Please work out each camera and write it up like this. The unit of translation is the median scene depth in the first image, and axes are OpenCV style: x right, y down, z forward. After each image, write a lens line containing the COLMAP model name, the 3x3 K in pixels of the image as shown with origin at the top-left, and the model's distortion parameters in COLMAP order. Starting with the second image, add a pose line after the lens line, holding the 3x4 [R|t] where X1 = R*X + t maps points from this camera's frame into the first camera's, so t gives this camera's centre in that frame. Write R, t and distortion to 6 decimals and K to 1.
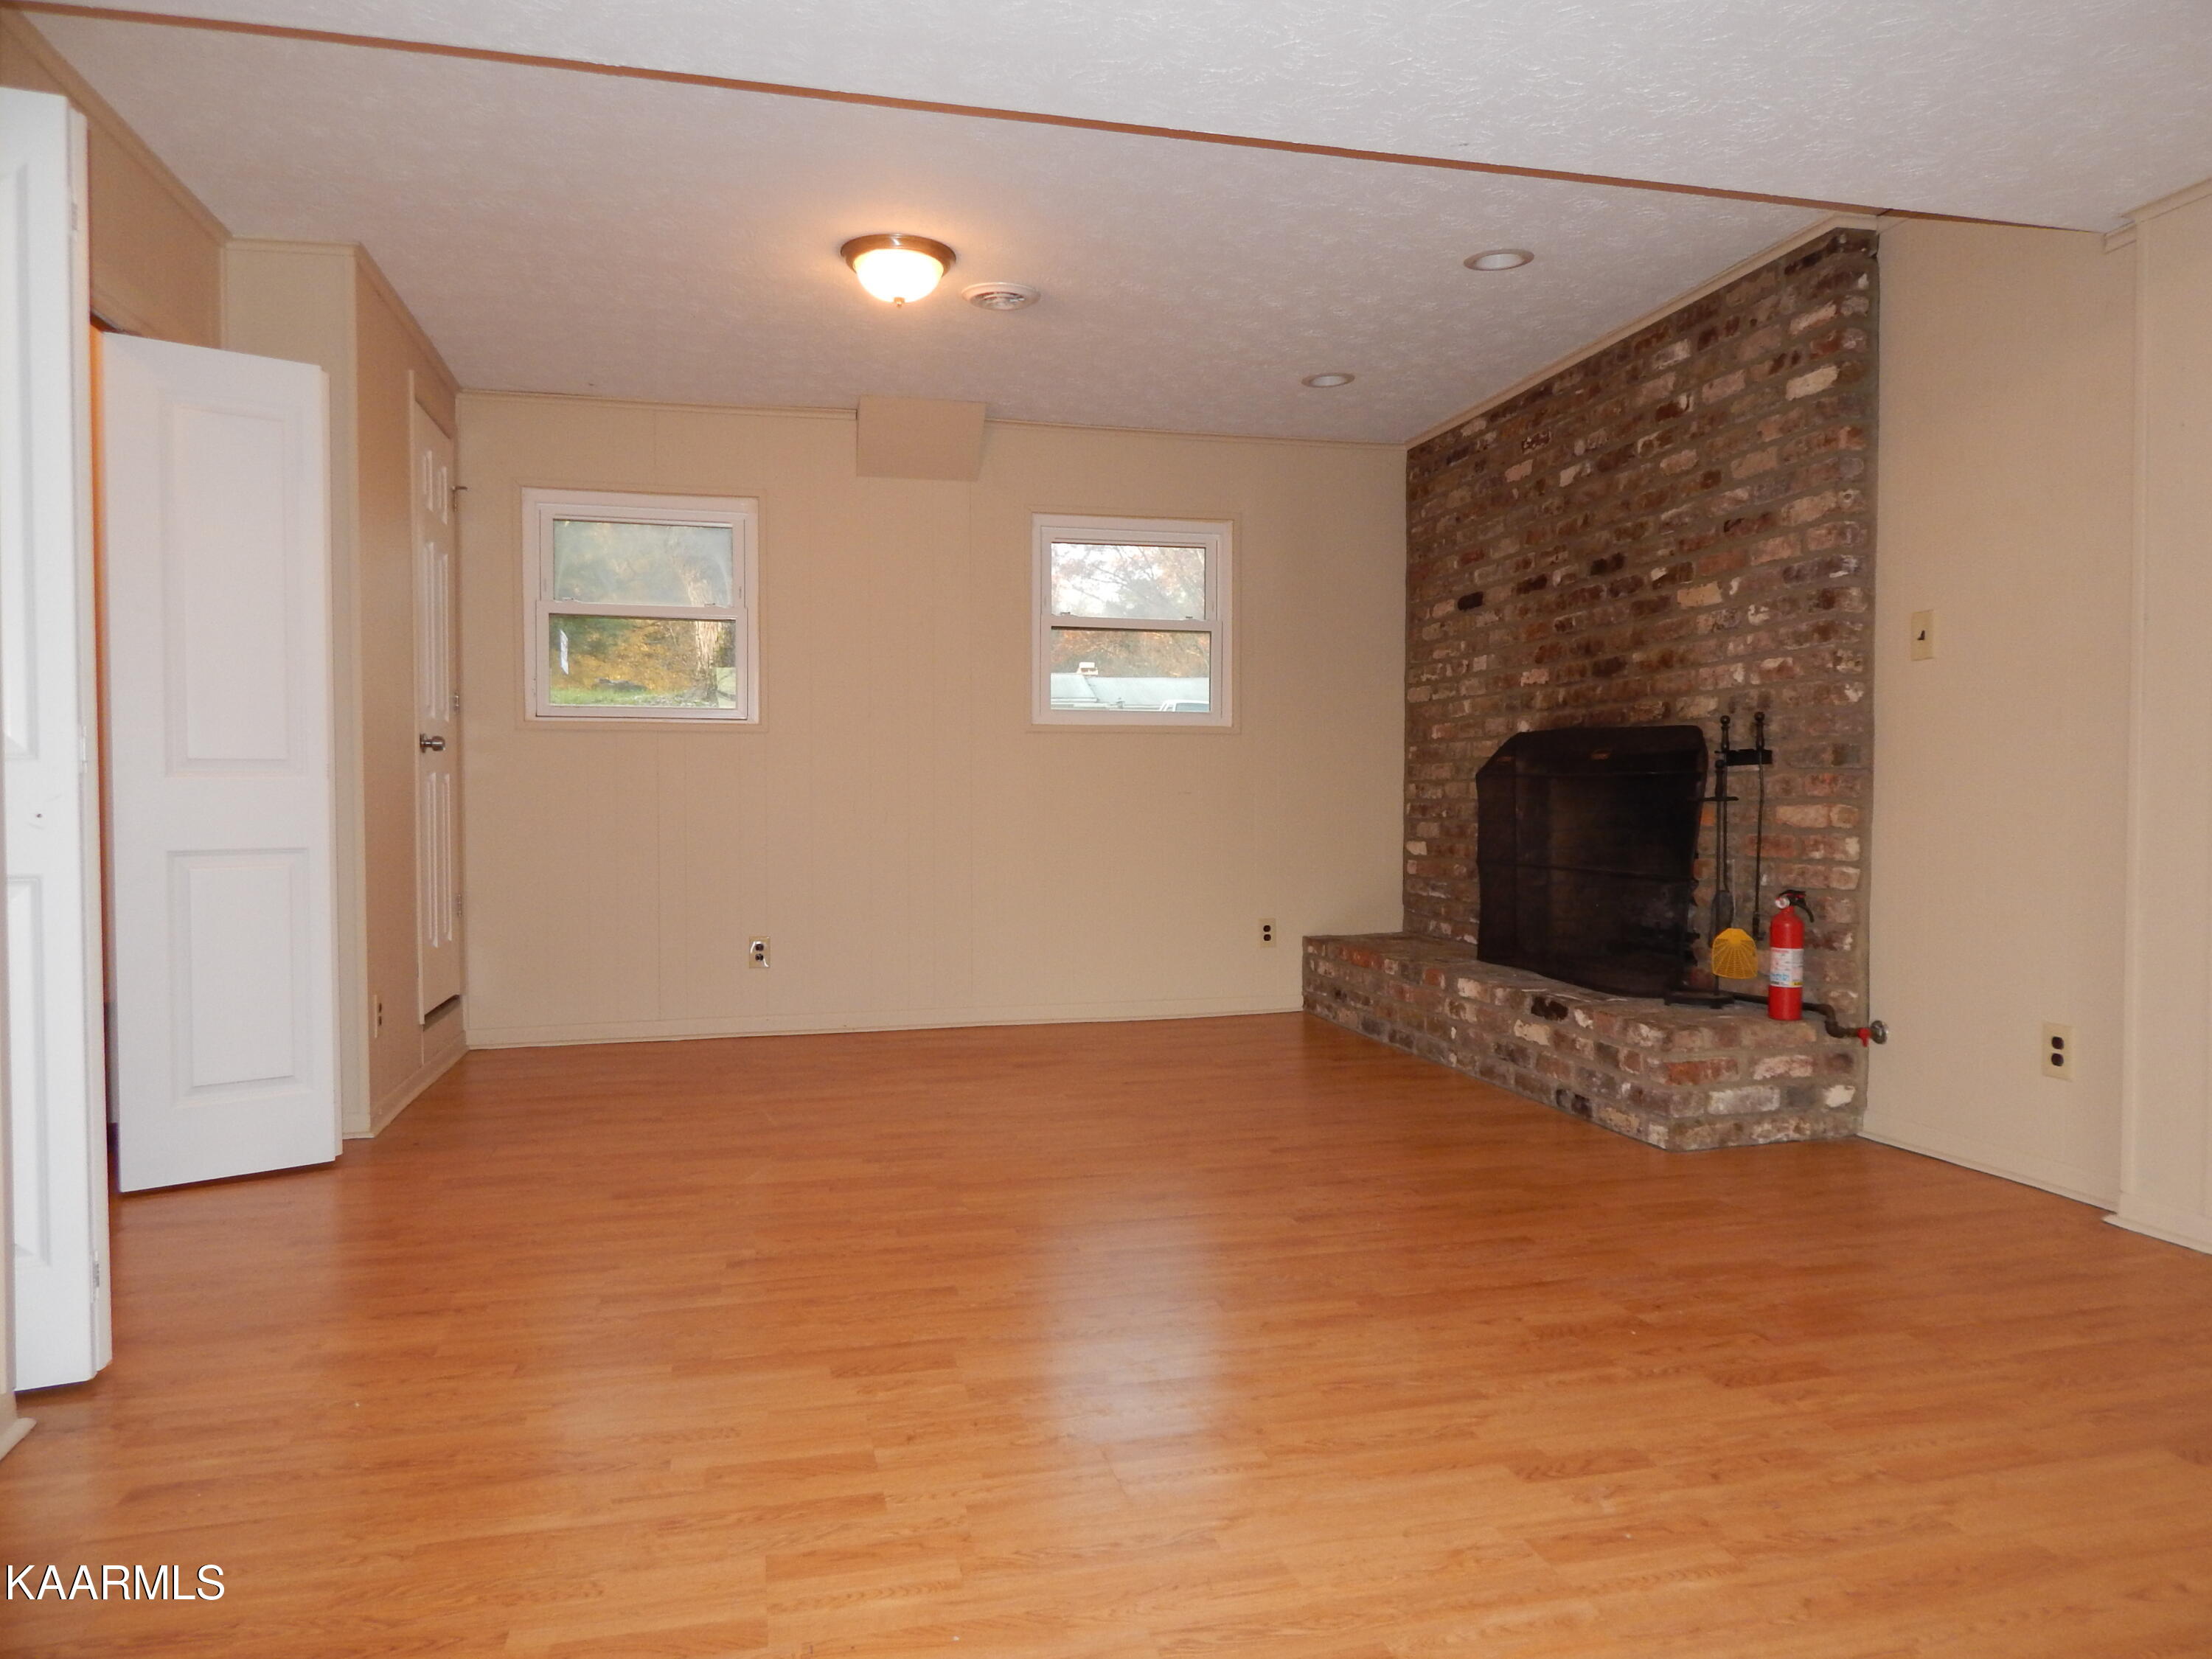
lens RADIAL K [[1456.6, 0, 1111.2], [0, 1456.6, 823.4], [0, 0, 1]] dist [0.009810, -0.015003]
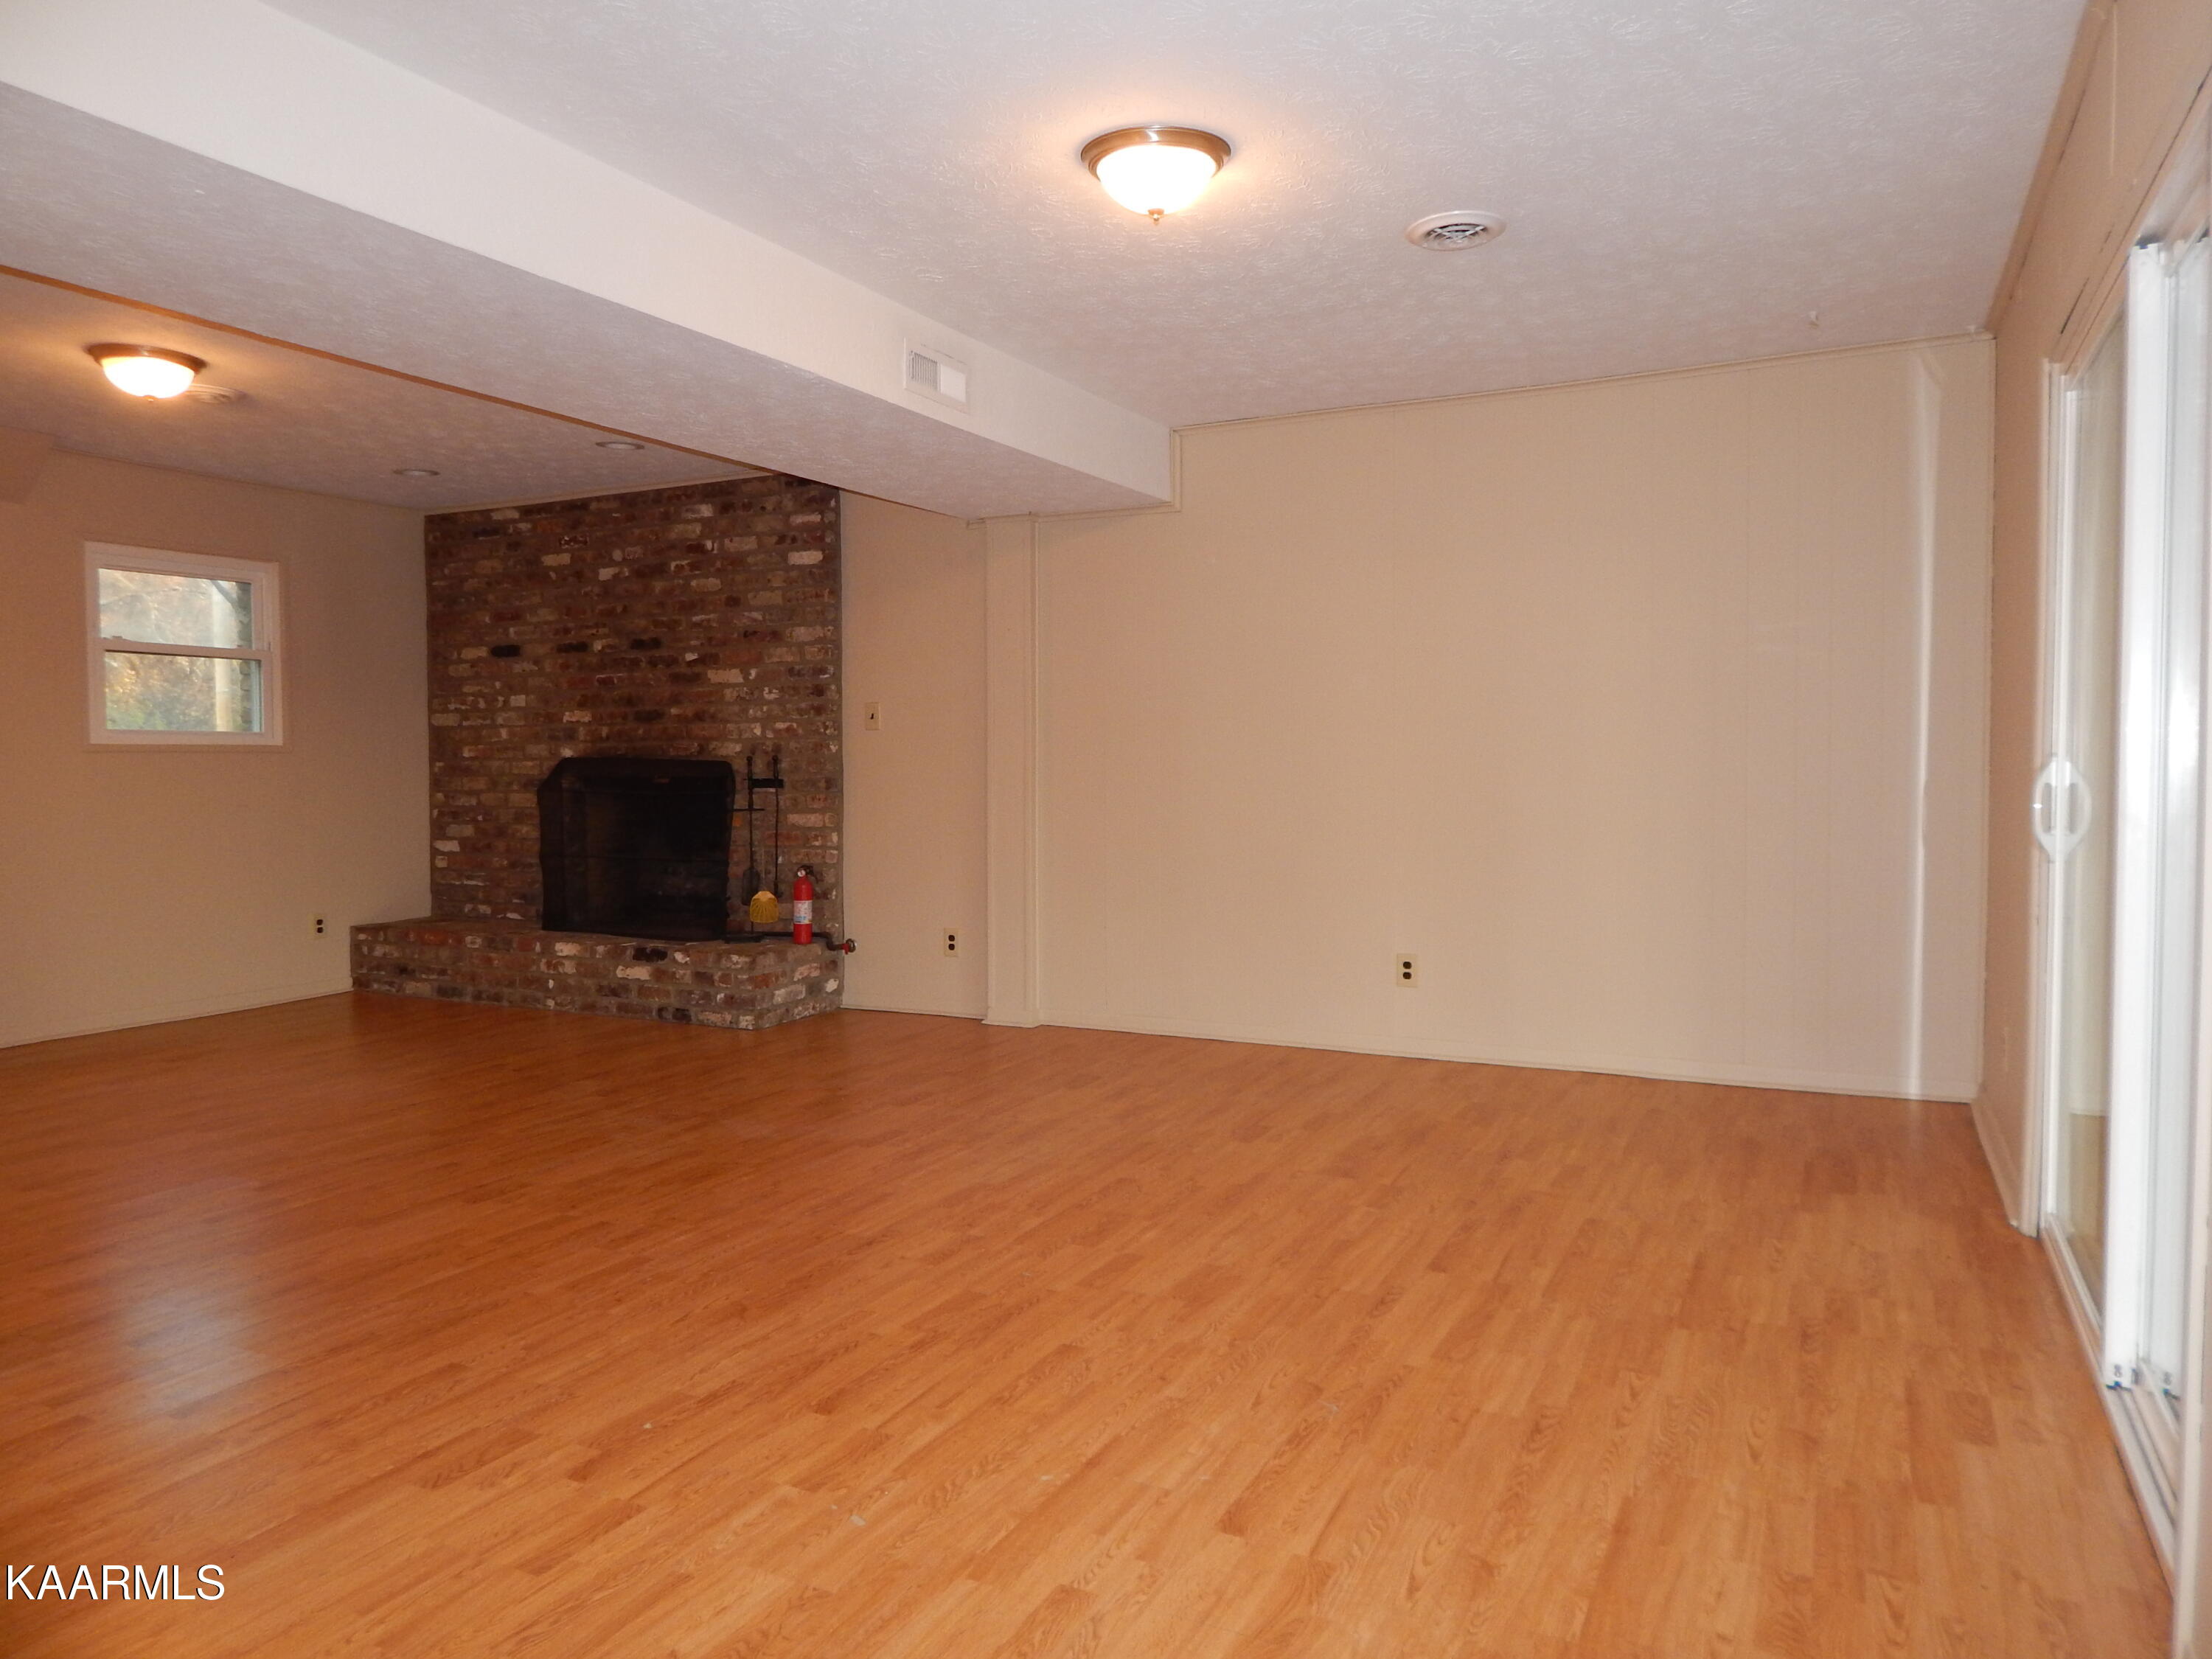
lens RADIAL K [[1456.6, 0, 1105.4], [0, 1456.6, 832.0], [0, 0, 1]] dist [0.009810, -0.015003]
pose [[0.656067, -0.036718, 0.753808, -0.545802], [0.017142, 0.999283, 0.033756, -0.041487], [-0.754508, -0.009224, 0.656227, -0.337255]]
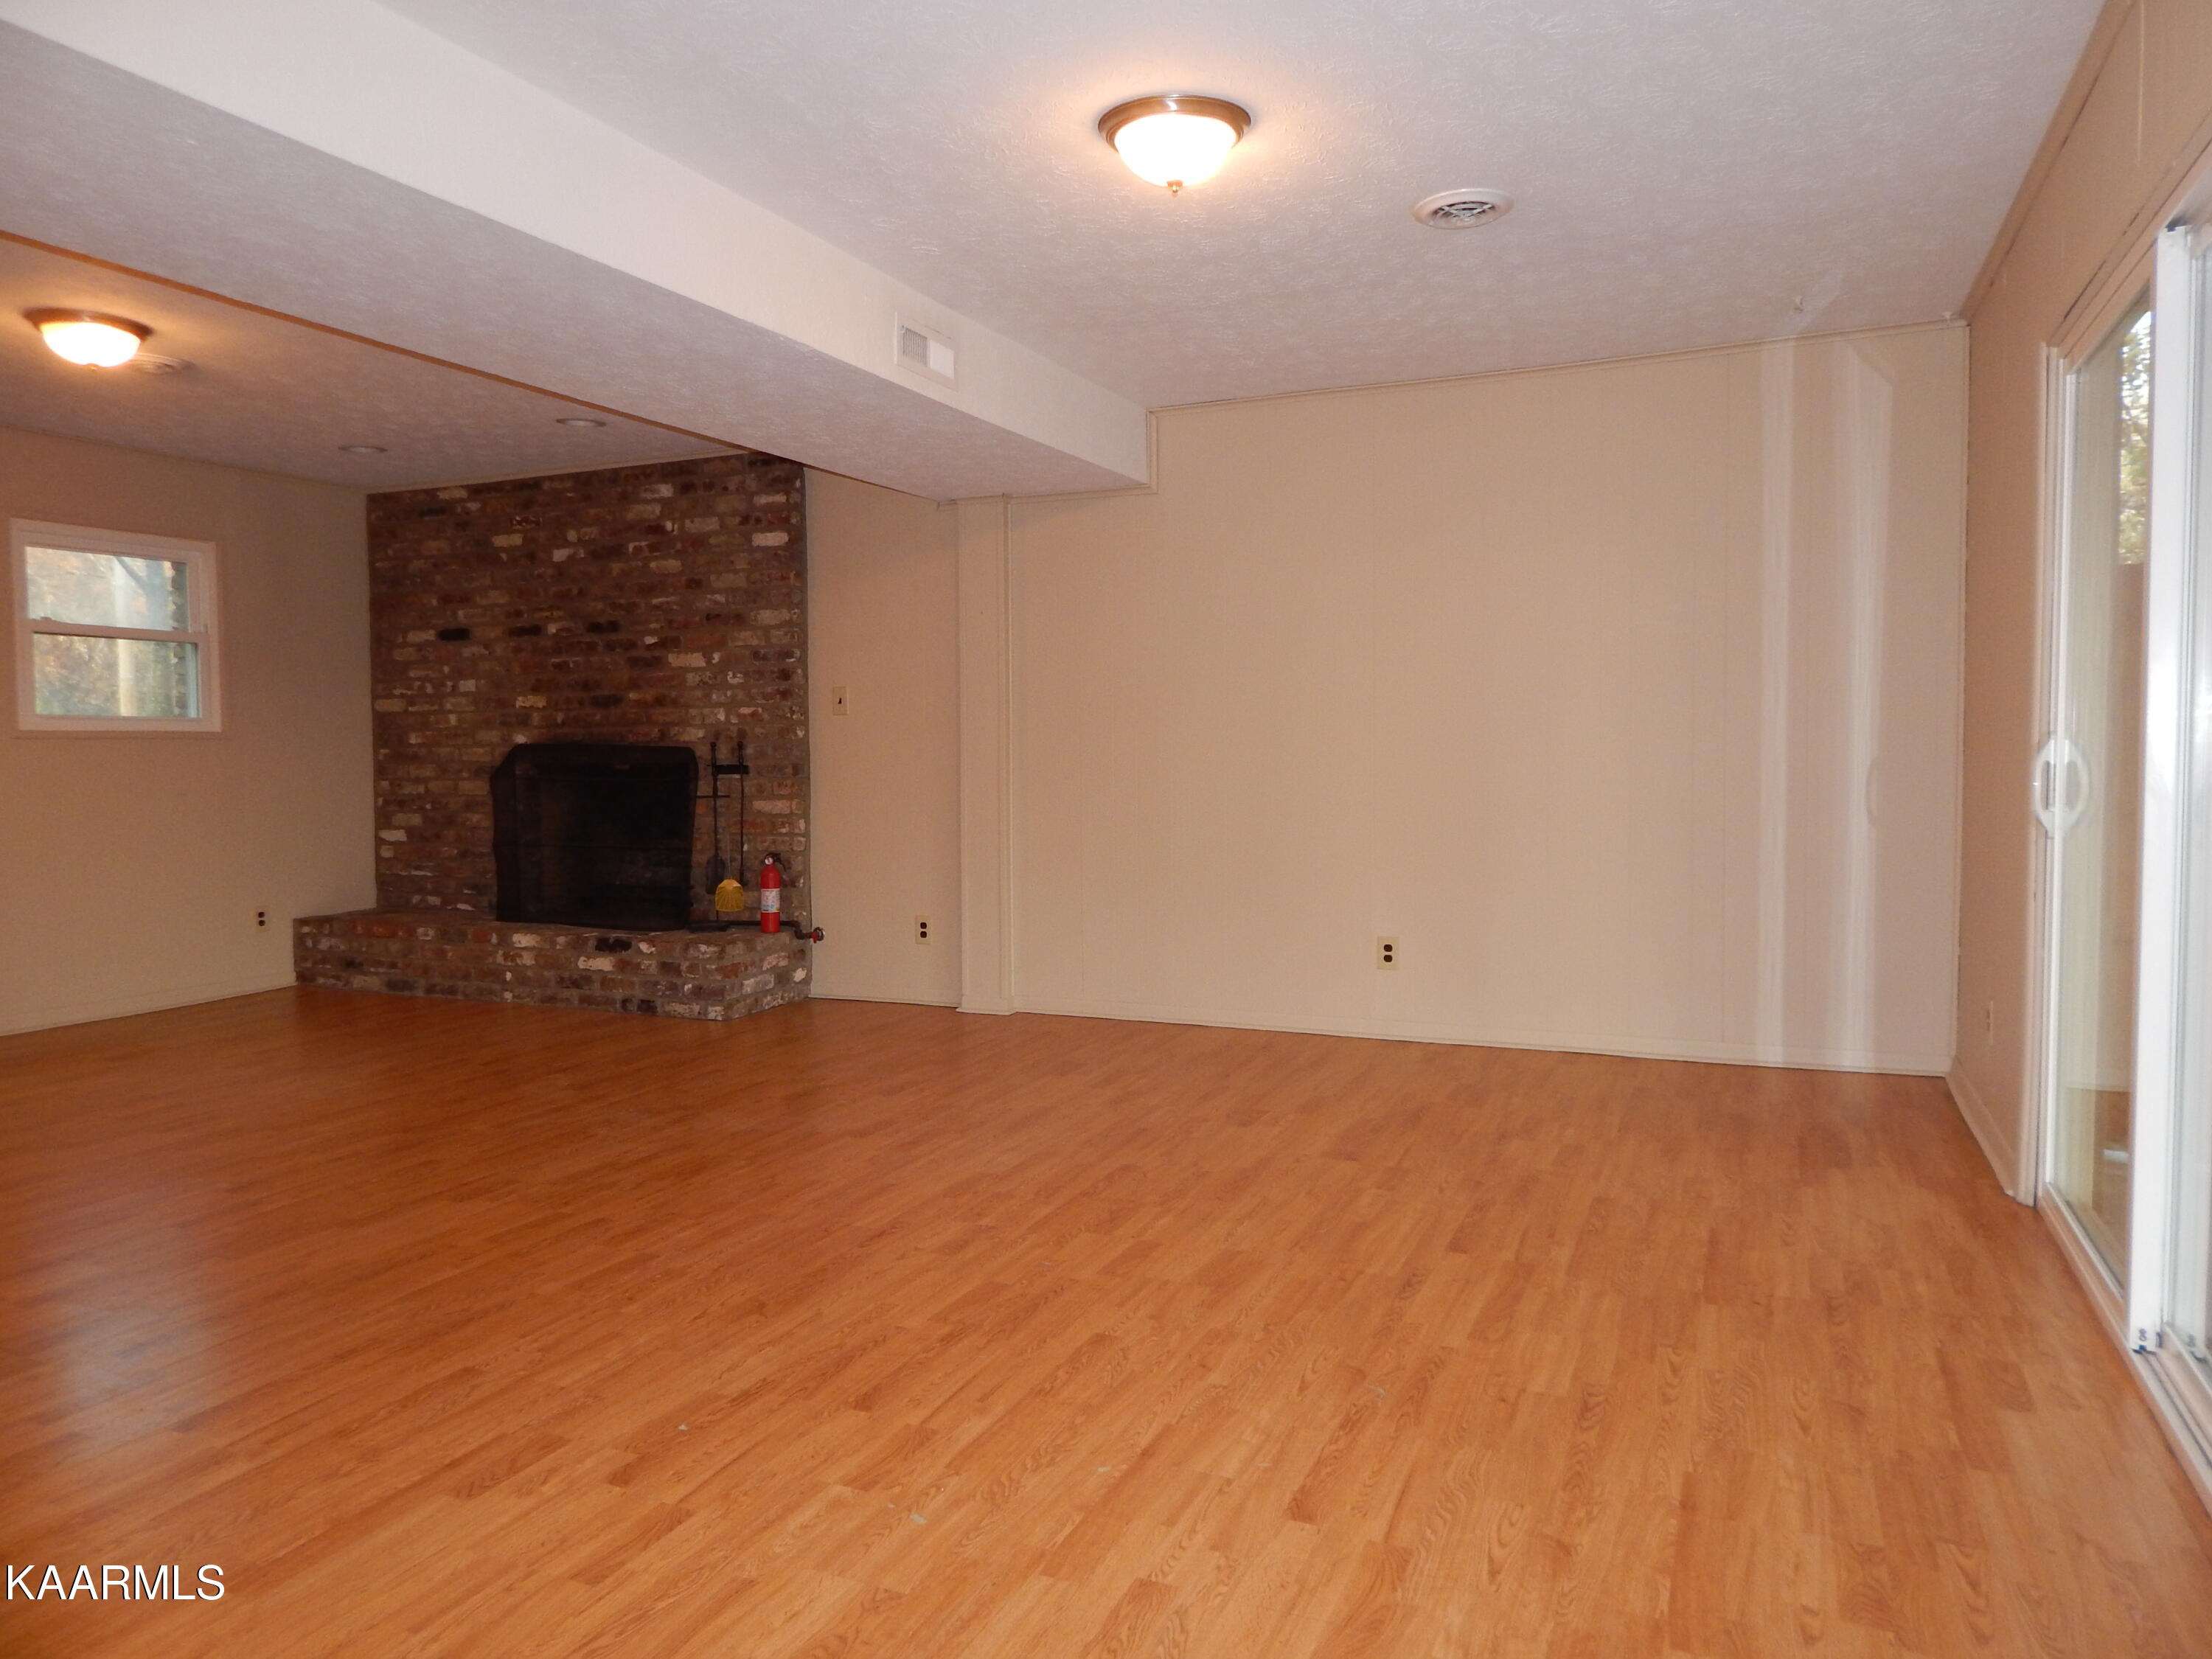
lens RADIAL K [[1456.6, 0, 1106.9], [0, 1456.6, 830.6], [0, 0, 1]] dist [0.009810, -0.015003]
pose [[0.617062, -0.045730, 0.785584, -0.568405], [0.020758, 0.998909, 0.041843, -0.038600], [-0.786641, -0.009512, 0.617338, -0.291653]]
